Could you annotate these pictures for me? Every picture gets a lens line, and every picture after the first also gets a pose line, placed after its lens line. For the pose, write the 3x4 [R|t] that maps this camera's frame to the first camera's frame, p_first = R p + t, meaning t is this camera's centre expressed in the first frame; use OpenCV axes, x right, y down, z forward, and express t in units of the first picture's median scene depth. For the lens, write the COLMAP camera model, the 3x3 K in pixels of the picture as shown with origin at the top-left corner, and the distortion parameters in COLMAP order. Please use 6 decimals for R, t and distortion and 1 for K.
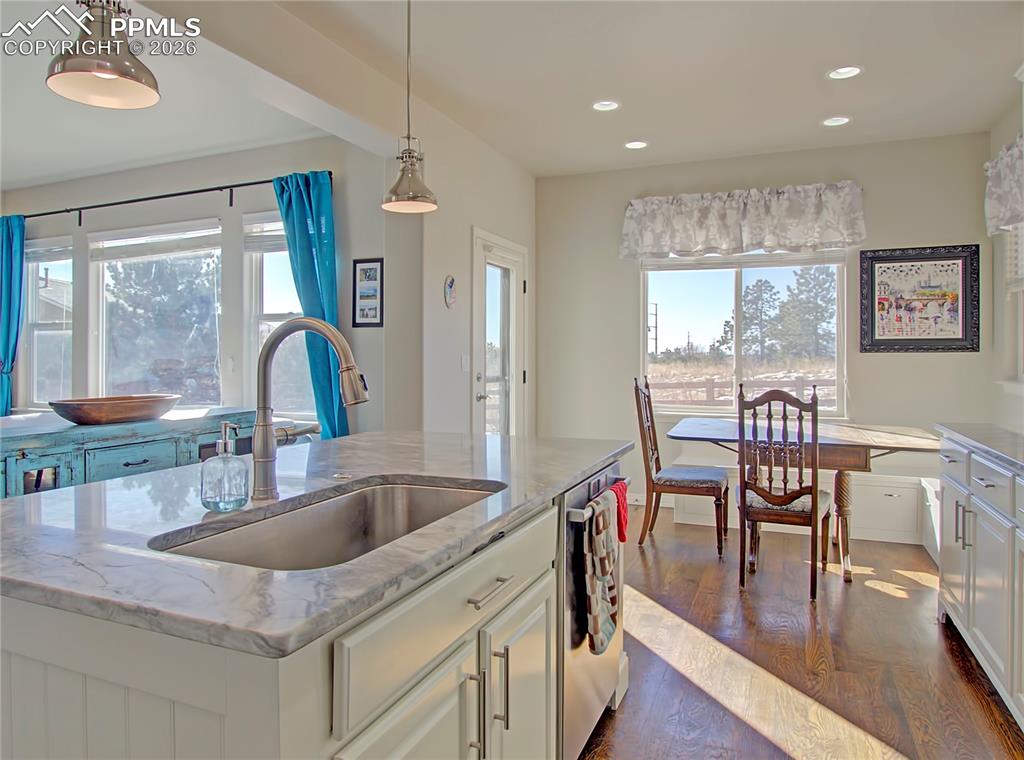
lens RADIAL K [[658.5, 0, 519.2], [0, 658.5, 357.1], [0, 0, 1]] dist [-0.023540, -0.003778]
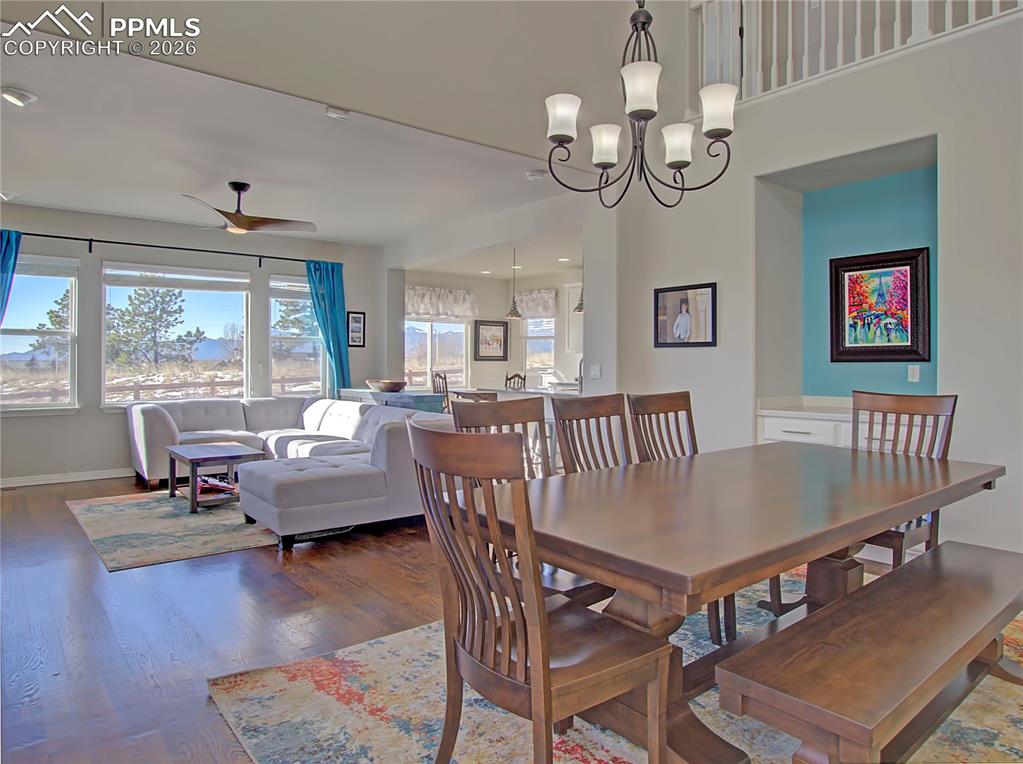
lens RADIAL K [[652.9, 0, 501.0], [0, 652.9, 367.8], [0, 0, 1]] dist [-0.034682, -0.000287]
pose [[0.484163, -0.005345, 0.874961, -1.657293], [-0.002899, 0.999966, 0.007714, -0.000684], [-0.874973, -0.006271, 0.484131, -0.295096]]
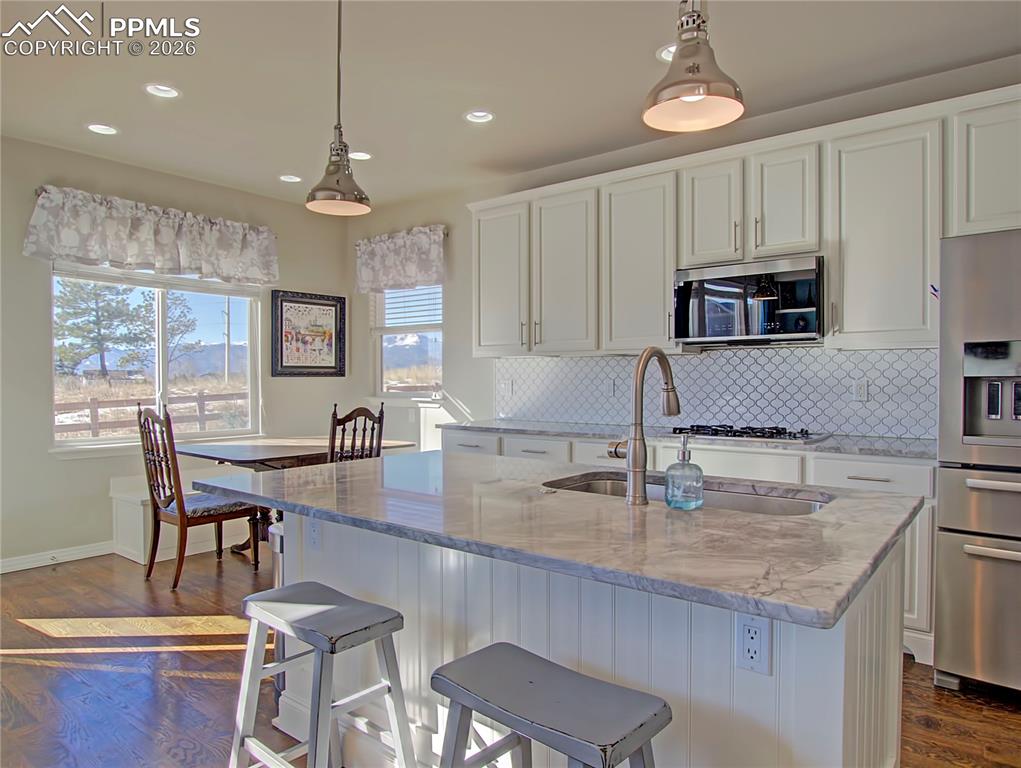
lens RADIAL K [[651.6, 0, 510.0], [0, 651.6, 385.1], [0, 0, 1]] dist [-0.034682, -0.000287]
pose [[0.266579, -0.010672, 0.963754, -0.497930], [0.005258, 0.999940, 0.009619, -0.001229], [-0.963799, 0.002503, 0.266619, 0.295855]]
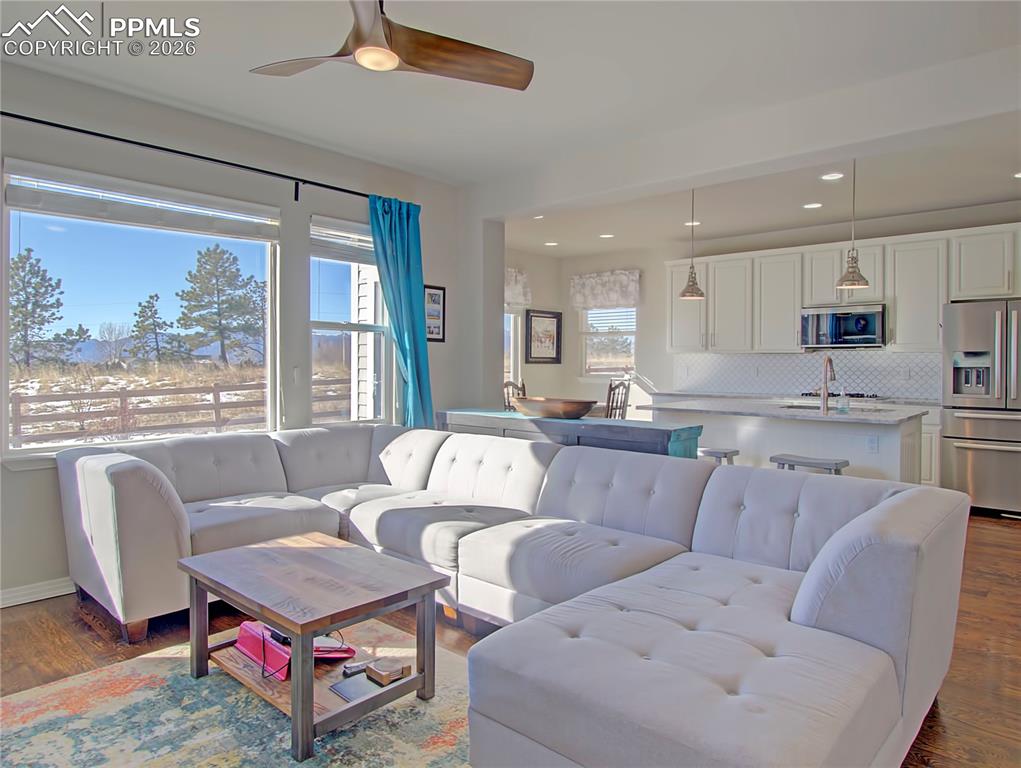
lens RADIAL K [[651.6, 0, 502.2], [0, 651.6, 363.0], [0, 0, 1]] dist [-0.034682, -0.000287]
pose [[0.337273, 0.005399, 0.941391, -1.288447], [-0.002147, 0.999985, -0.004966, -0.000395], [-0.941404, -0.000347, 0.337280, 0.459803]]
